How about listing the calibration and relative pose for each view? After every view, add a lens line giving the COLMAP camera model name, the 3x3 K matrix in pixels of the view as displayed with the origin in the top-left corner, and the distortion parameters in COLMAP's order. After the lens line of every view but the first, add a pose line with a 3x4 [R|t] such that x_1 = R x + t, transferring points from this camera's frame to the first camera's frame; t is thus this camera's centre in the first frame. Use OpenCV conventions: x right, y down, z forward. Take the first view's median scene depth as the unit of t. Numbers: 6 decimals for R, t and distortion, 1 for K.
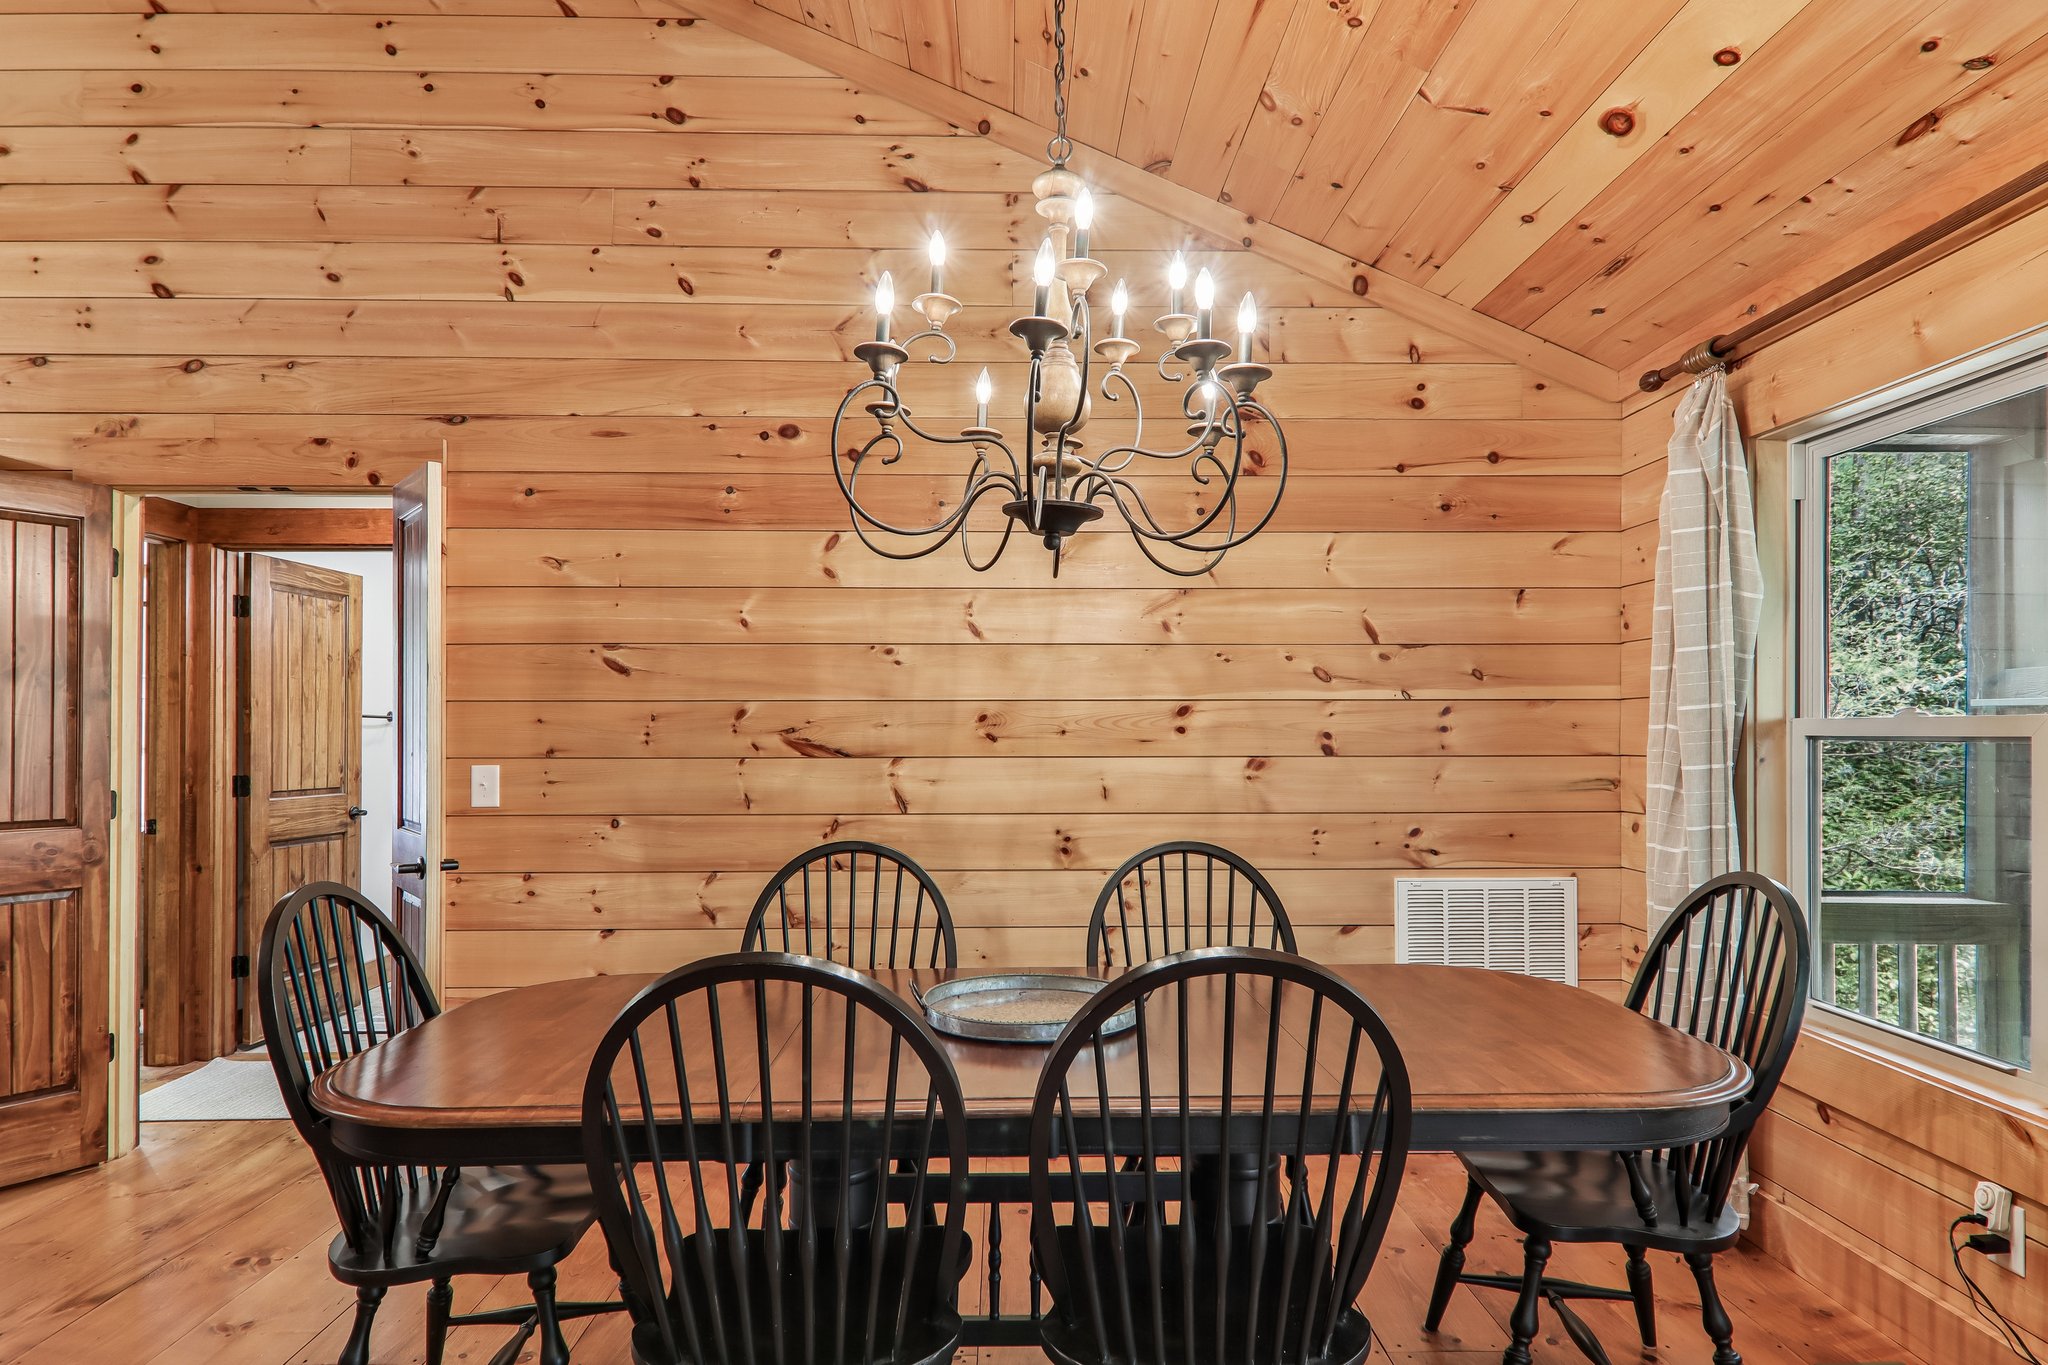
lens RADIAL K [[1144.7, 0, 1024.1], [0, 1144.7, 730.5], [0, 0, 1]] dist [0.025722, -0.020053]
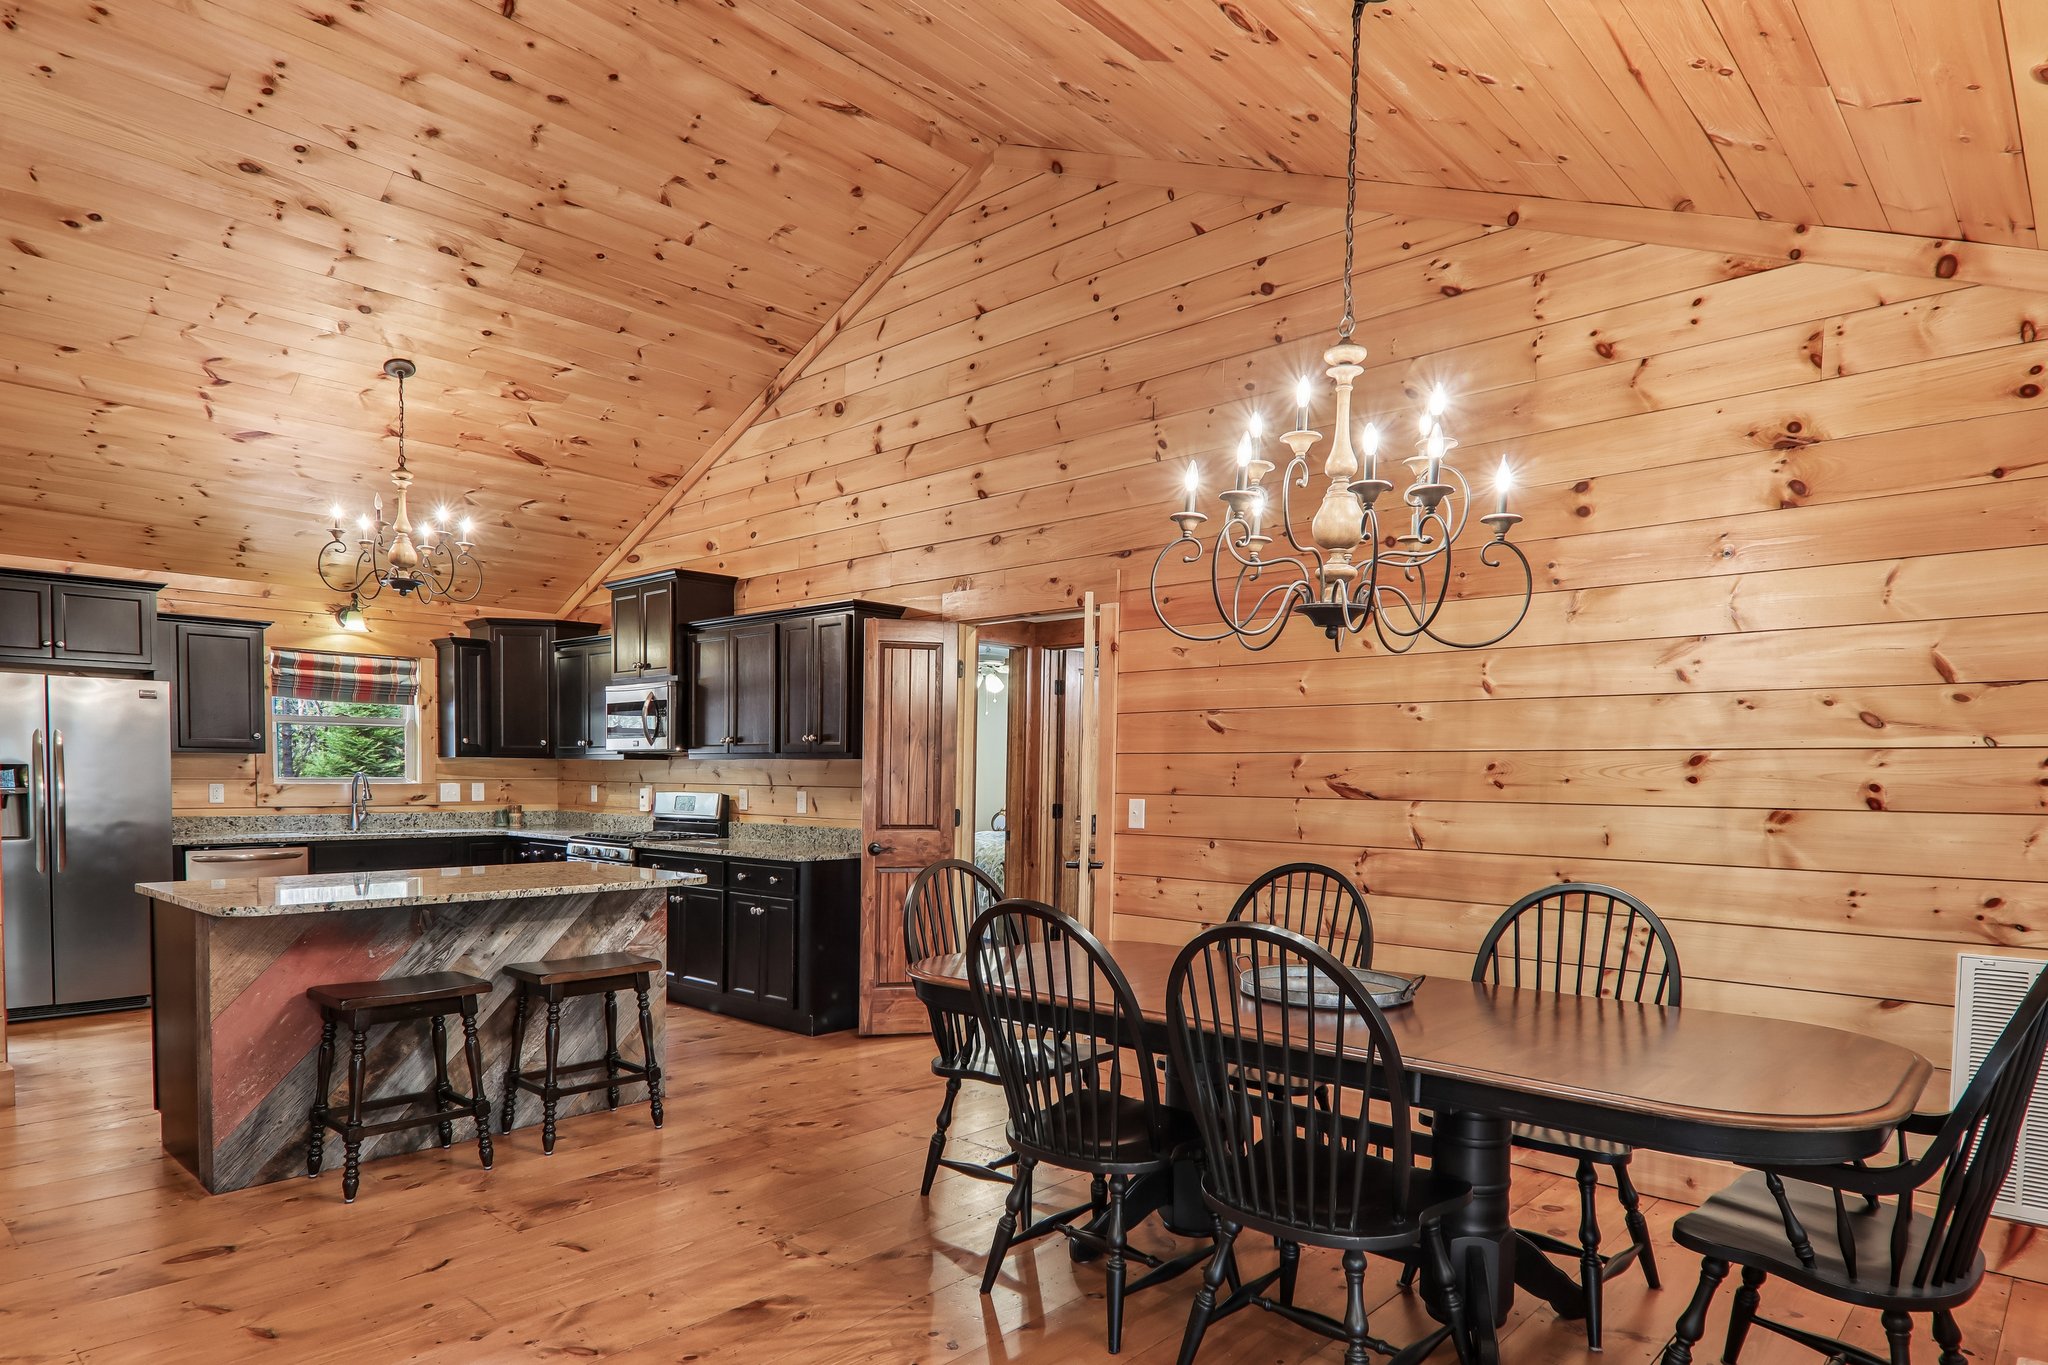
lens RADIAL K [[1170.7, 0, 1046.4], [0, 1170.7, 813.8], [0, 0, 1]] dist [0.029276, -0.024505]
pose [[0.729473, 0.031418, -0.683288, 0.424893], [-0.010148, 0.999332, 0.035117, -0.001067], [0.683935, -0.018683, 0.729304, -0.118385]]
